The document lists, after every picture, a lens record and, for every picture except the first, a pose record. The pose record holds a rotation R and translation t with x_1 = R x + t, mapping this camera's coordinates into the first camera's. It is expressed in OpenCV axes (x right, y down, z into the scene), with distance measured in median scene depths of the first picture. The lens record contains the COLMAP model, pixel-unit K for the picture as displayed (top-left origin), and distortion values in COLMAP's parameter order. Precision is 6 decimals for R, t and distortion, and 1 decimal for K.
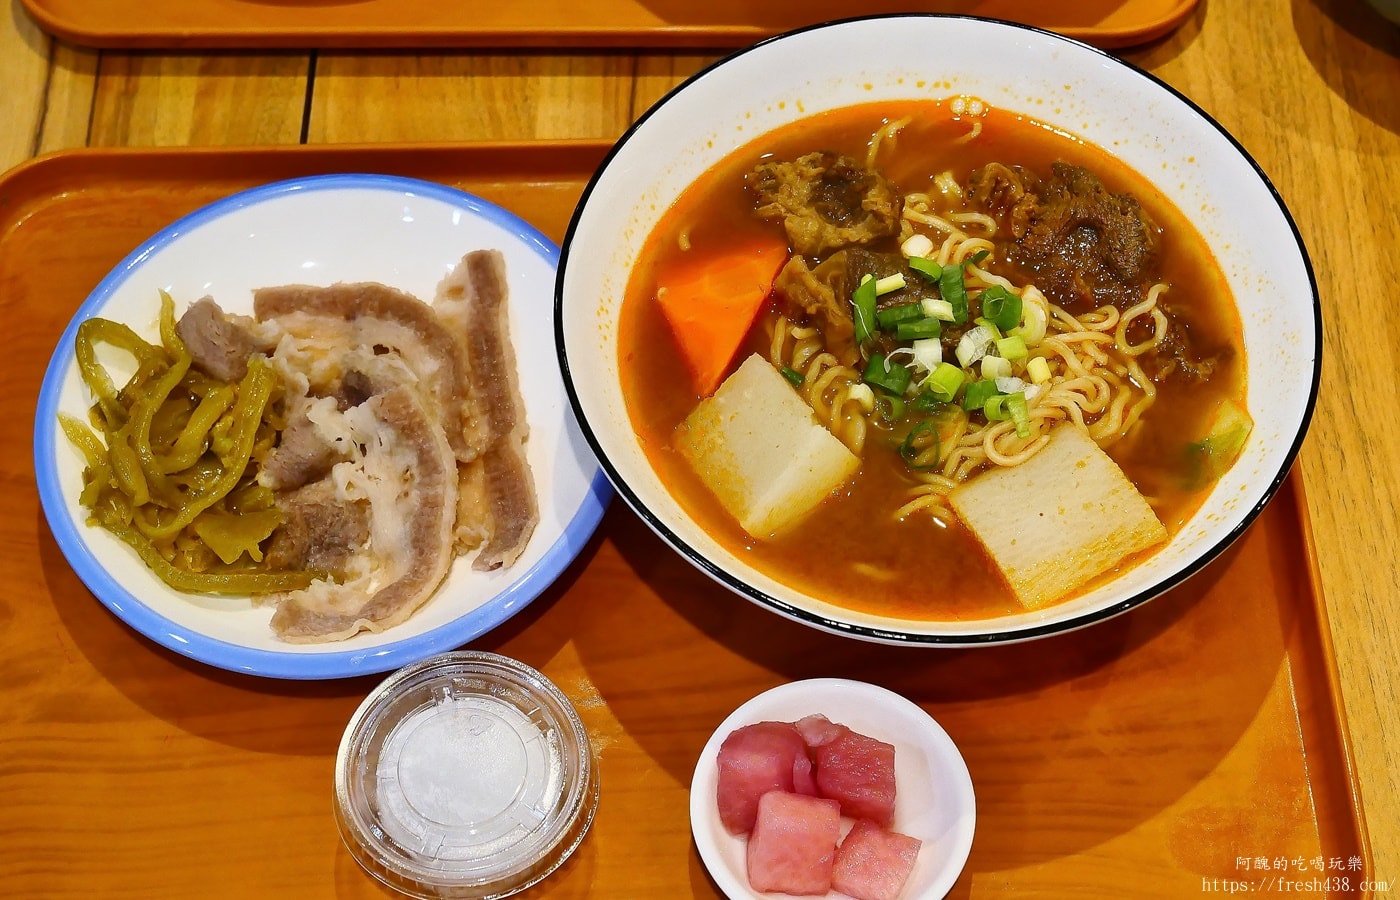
lens RADIAL K [[2329.7, 0, 697.4], [0, 2329.7, 452.9], [0, 0, 1]] dist [0.043624, 0.000000]
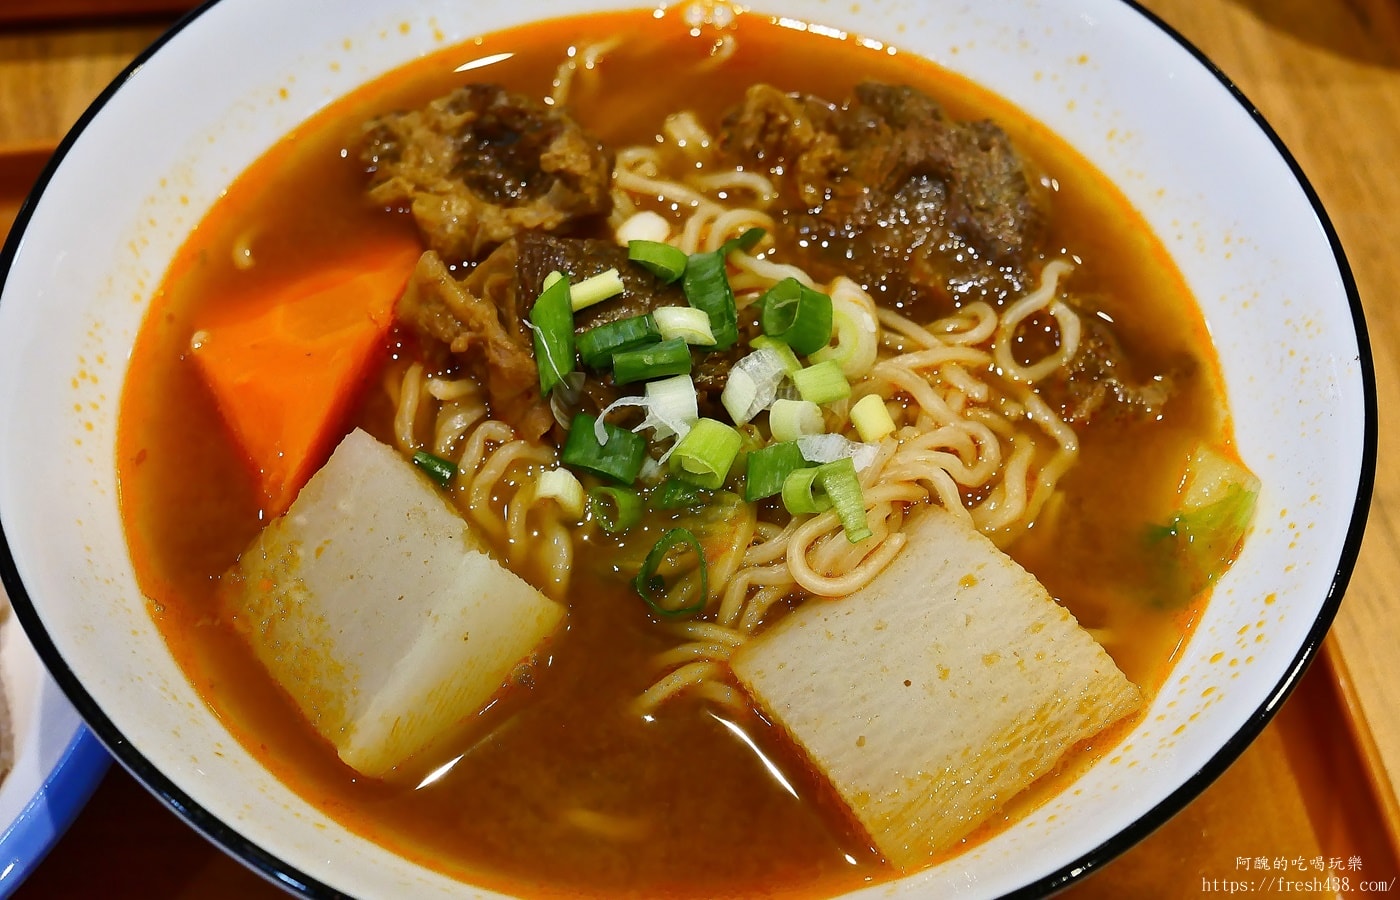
lens RADIAL K [[1945.5, 0, 698.8], [0, 1945.5, 448.9], [0, 0, 1]] dist [0.029376, 0.000000]
pose [[0.992820, -0.081940, 0.087145, 0.062732], [0.087303, 0.994396, -0.059615, -0.004002], [-0.081772, 0.066795, 0.994410, 0.530595]]
